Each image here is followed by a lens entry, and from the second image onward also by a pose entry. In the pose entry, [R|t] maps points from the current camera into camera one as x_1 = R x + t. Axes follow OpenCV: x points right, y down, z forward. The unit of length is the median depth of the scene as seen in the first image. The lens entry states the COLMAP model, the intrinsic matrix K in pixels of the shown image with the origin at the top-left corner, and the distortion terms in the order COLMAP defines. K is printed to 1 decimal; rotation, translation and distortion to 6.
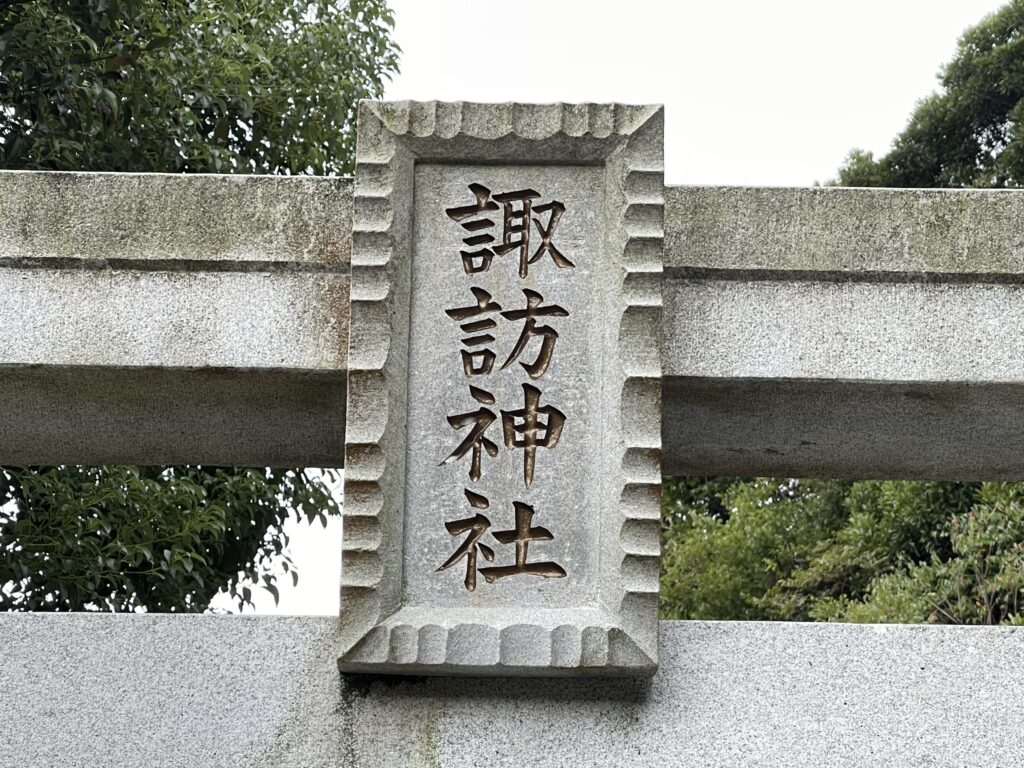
lens RADIAL K [[2876.7, 0, 507.8], [0, 2876.7, 383.6], [0, 0, 1]] dist [0.176175, 0.000000]
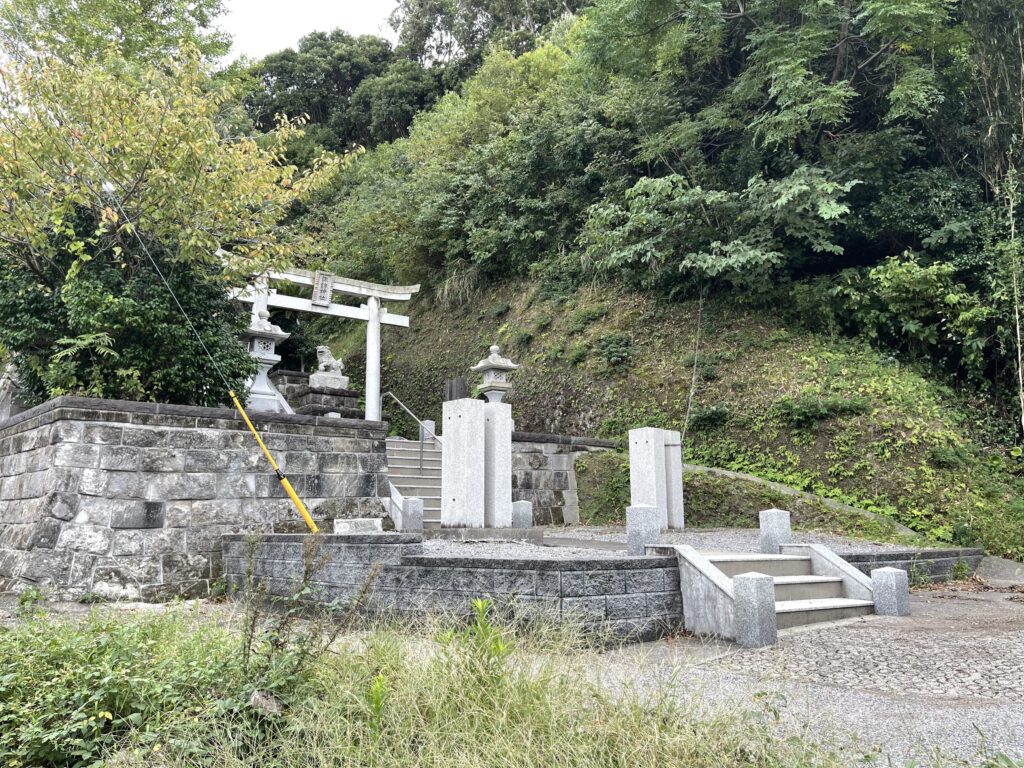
lens RADIAL K [[777.0, 0, 517.1], [0, 777.0, 388.0], [0, 0, 1]] dist [0.067217, -0.080813]
pose [[0.826971, 0.080081, 0.556512, -1.575033], [-0.284005, 0.913743, 0.290543, -1.129850], [-0.485242, -0.398323, 0.778382, -3.398453]]
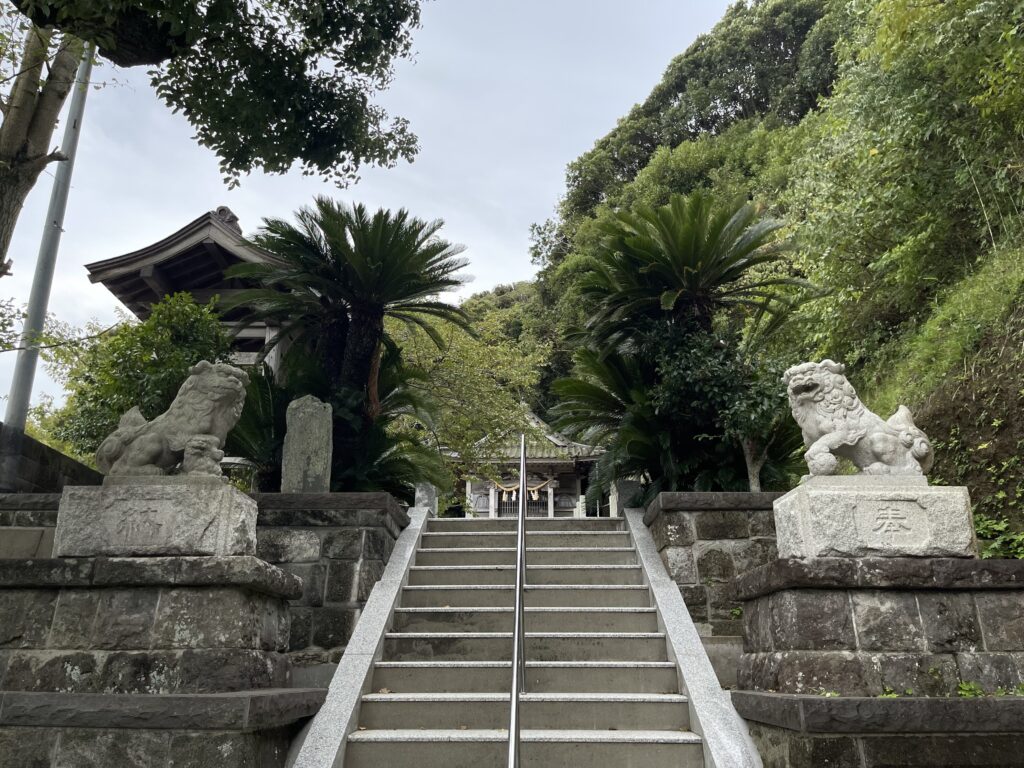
lens RADIAL K [[777.0, 0, 518.3], [0, 777.0, 387.8], [0, 0, 1]] dist [0.067217, -0.080813]
pose [[0.999408, -0.026437, -0.022032, 0.004892], [0.030521, 0.976679, 0.212524, 0.456852], [0.015900, -0.213070, 0.976907, 0.722367]]
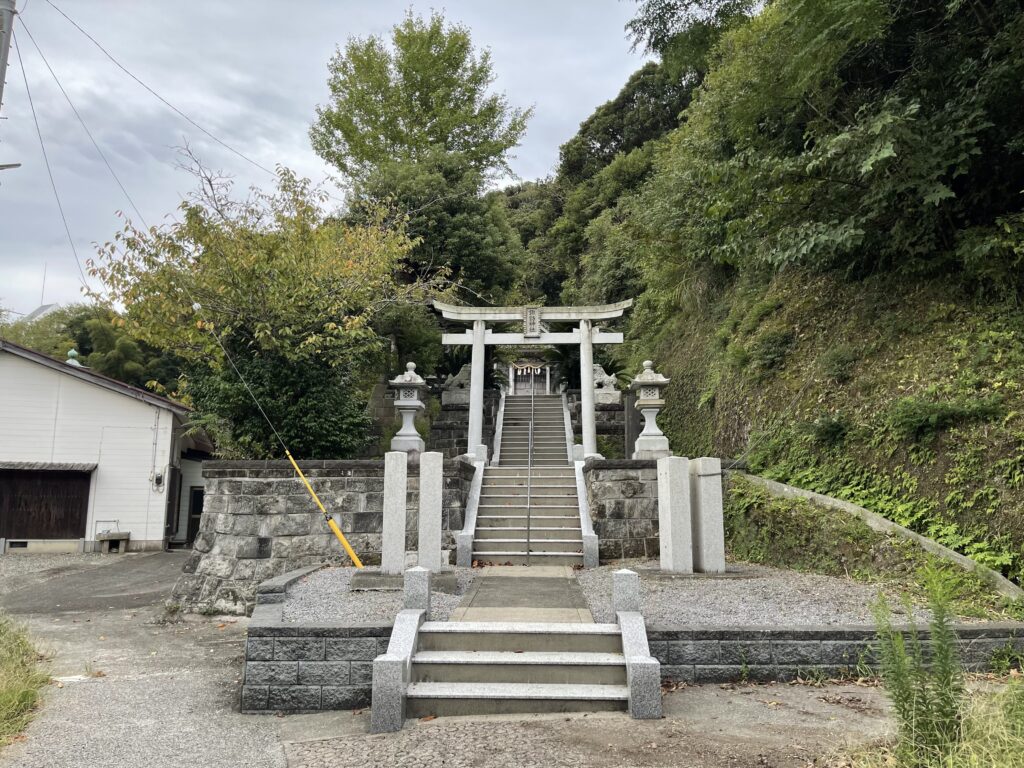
lens RADIAL K [[777.0, 0, 516.6], [0, 777.0, 390.0], [0, 0, 1]] dist [0.067217, -0.080813]
pose [[0.999106, -0.023193, -0.035338, 0.064741], [0.035126, 0.920613, 0.388893, -1.522910], [0.023513, -0.389786, 0.920605, -3.744150]]
